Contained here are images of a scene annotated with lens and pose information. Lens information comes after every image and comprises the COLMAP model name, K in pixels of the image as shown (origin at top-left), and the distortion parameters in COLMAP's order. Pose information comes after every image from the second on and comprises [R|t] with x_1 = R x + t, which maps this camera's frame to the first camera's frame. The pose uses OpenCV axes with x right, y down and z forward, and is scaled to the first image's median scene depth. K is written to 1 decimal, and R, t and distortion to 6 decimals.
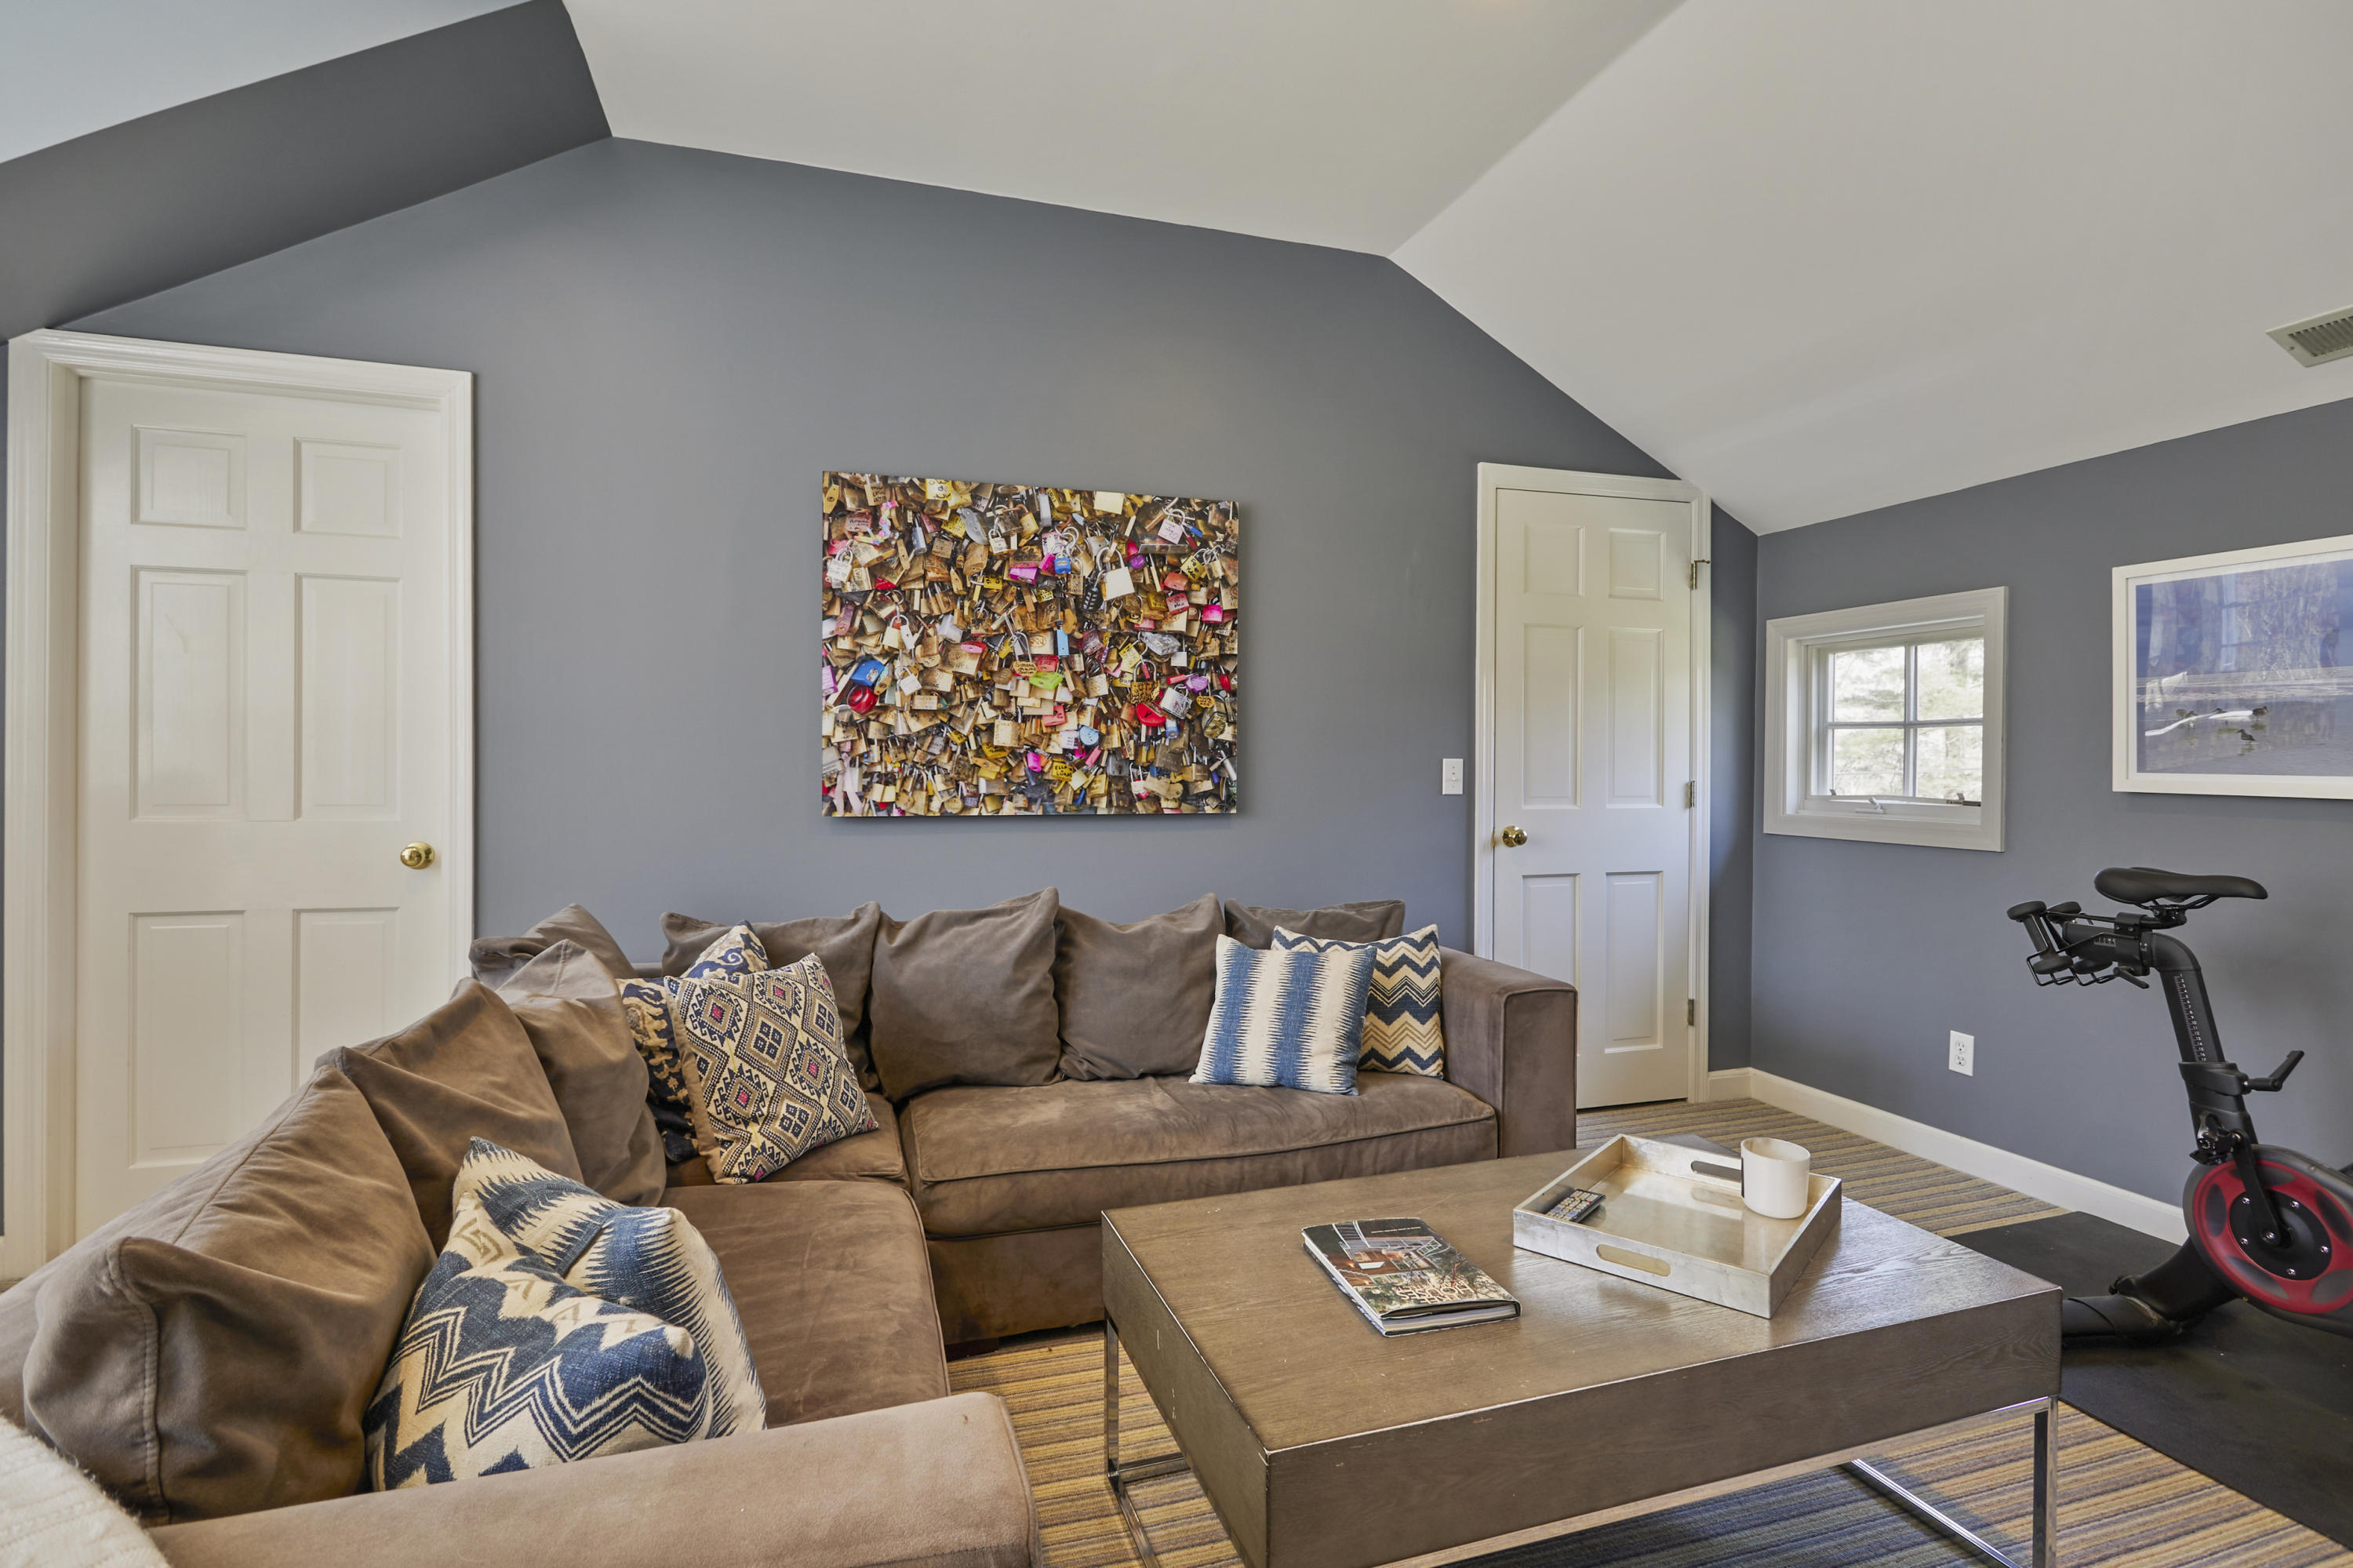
lens RADIAL K [[1153.7, 0, 1182.4], [0, 1153.7, 771.0], [0, 0, 1]] dist [-0.001470, 0.000028]
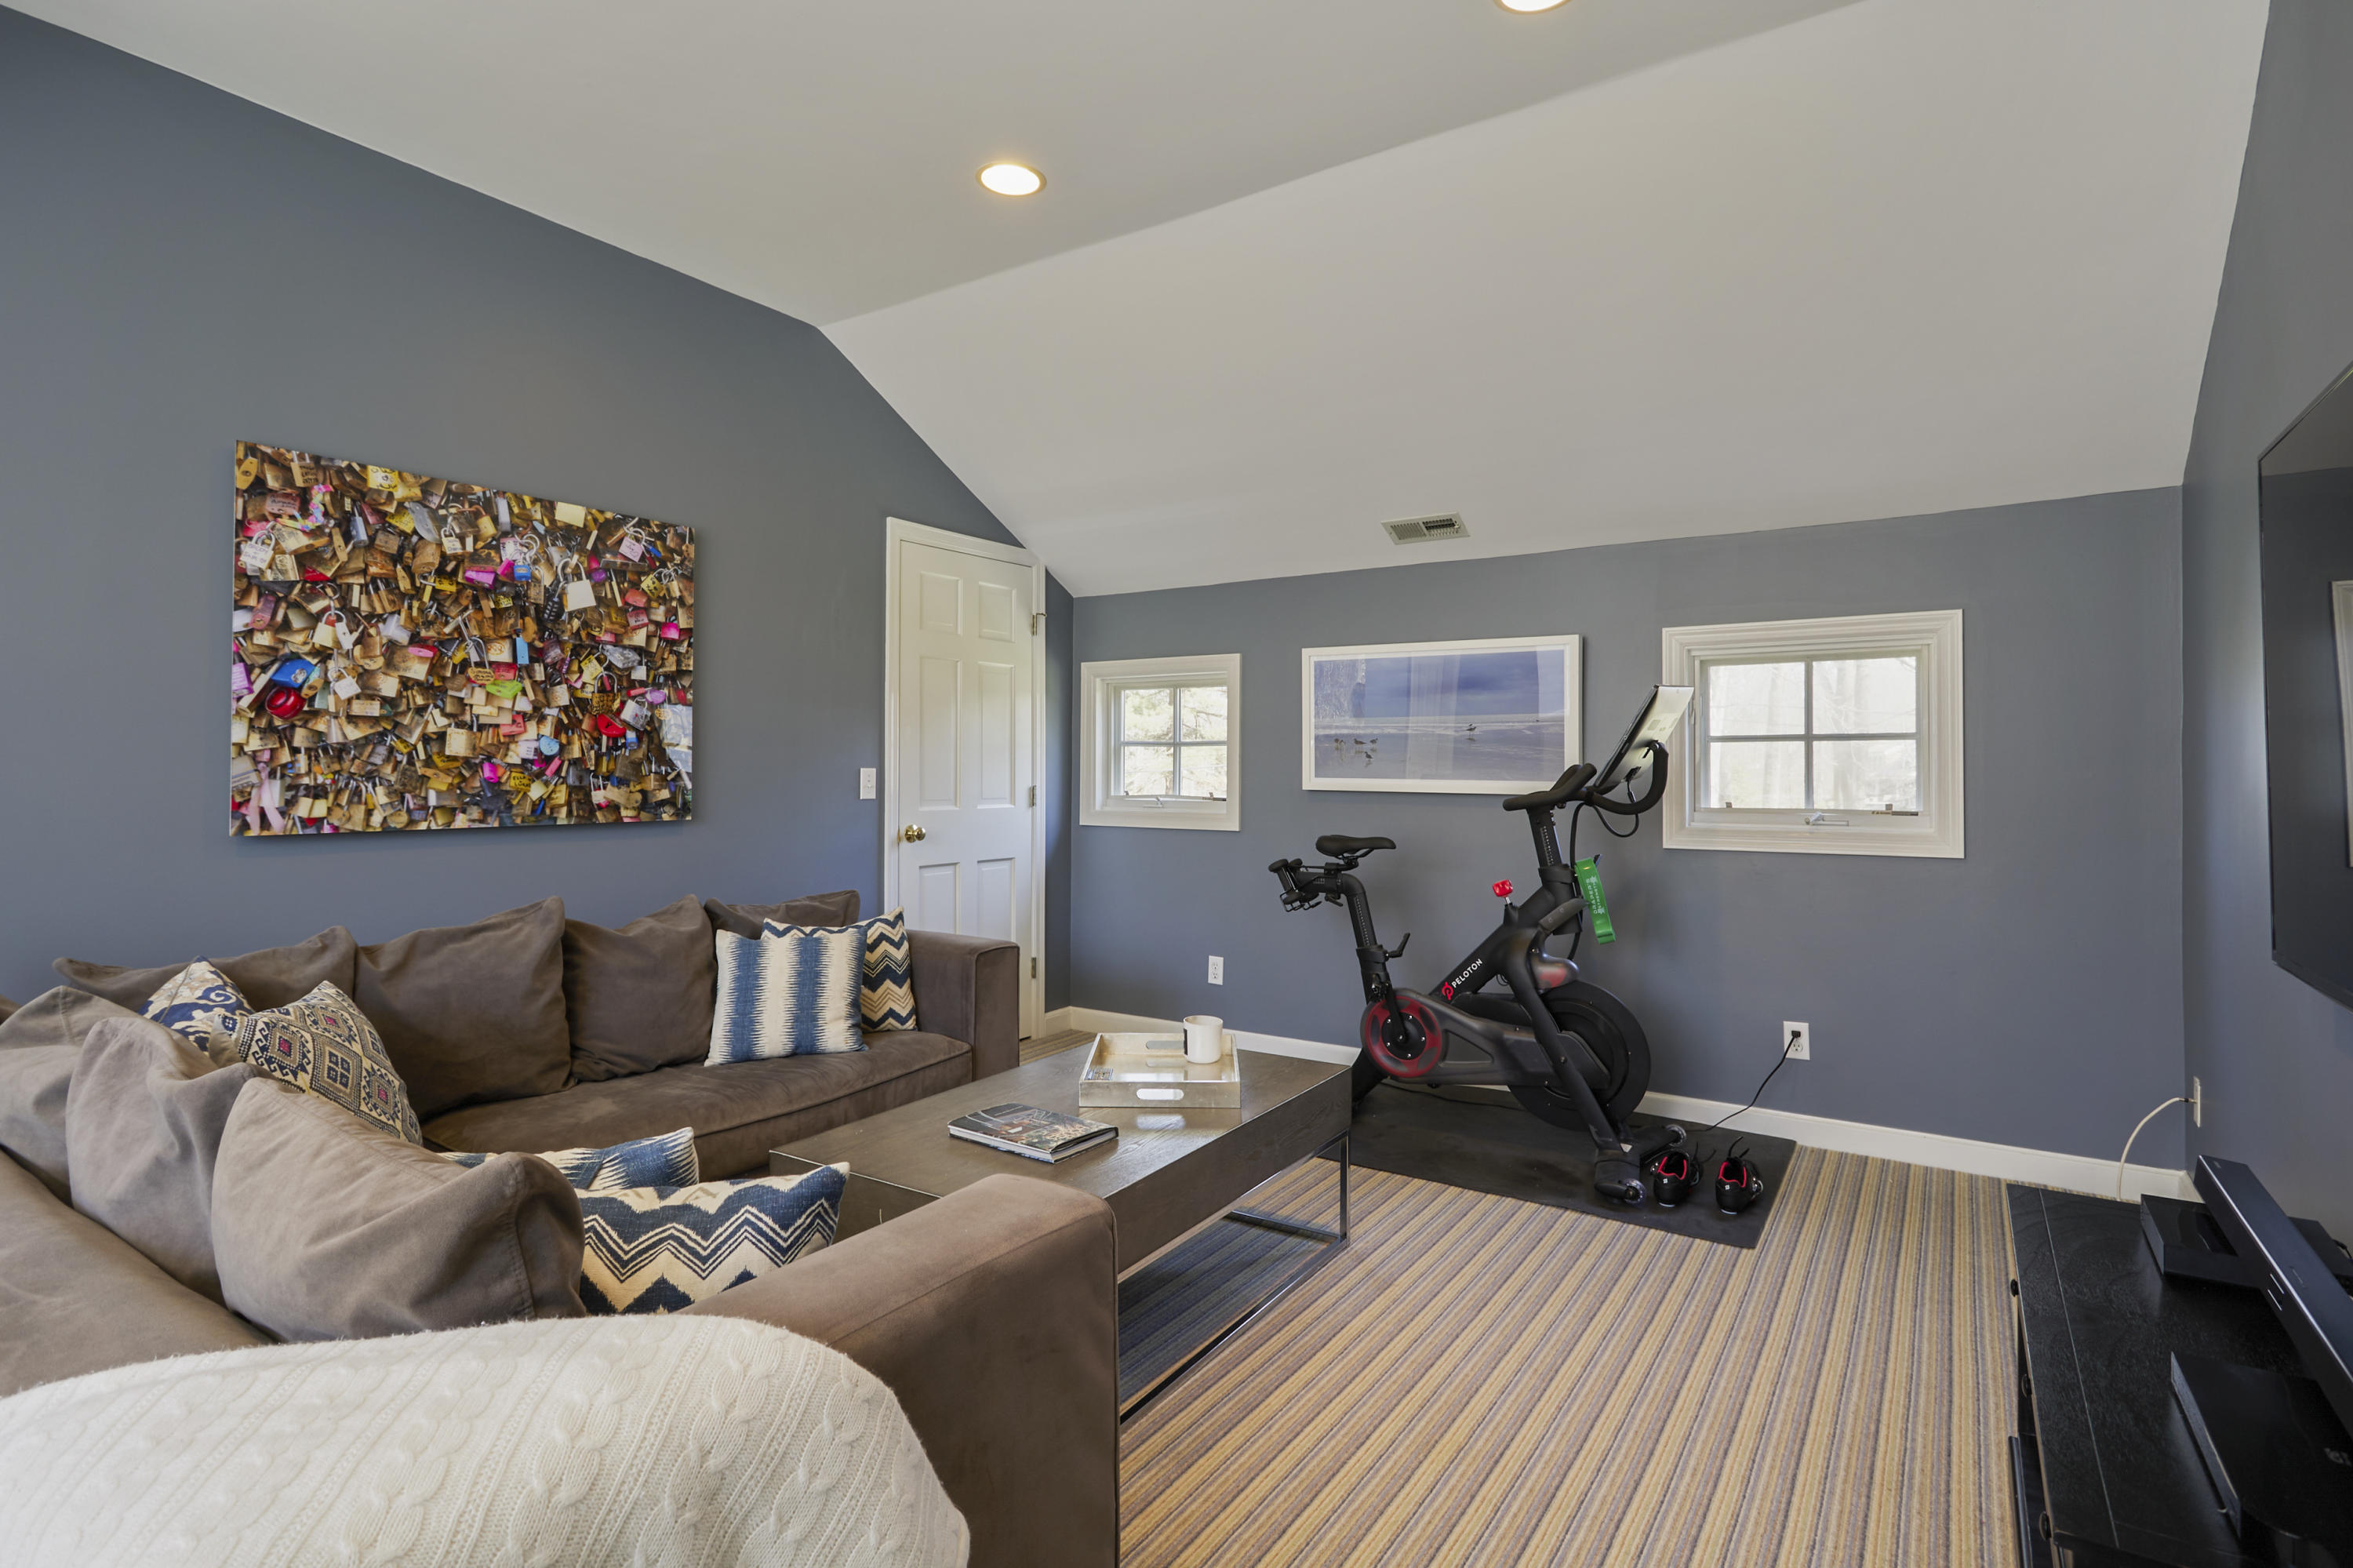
lens RADIAL K [[1166.7, 0, 1182.4], [0, 1166.7, 753.3], [0, 0, 1]] dist [0.001204, 0.000235]
pose [[0.776415, 0.007624, 0.630176, -0.304964], [0.004436, 0.999836, -0.017561, -0.004189], [-0.630206, 0.016430, 0.776254, -0.130621]]
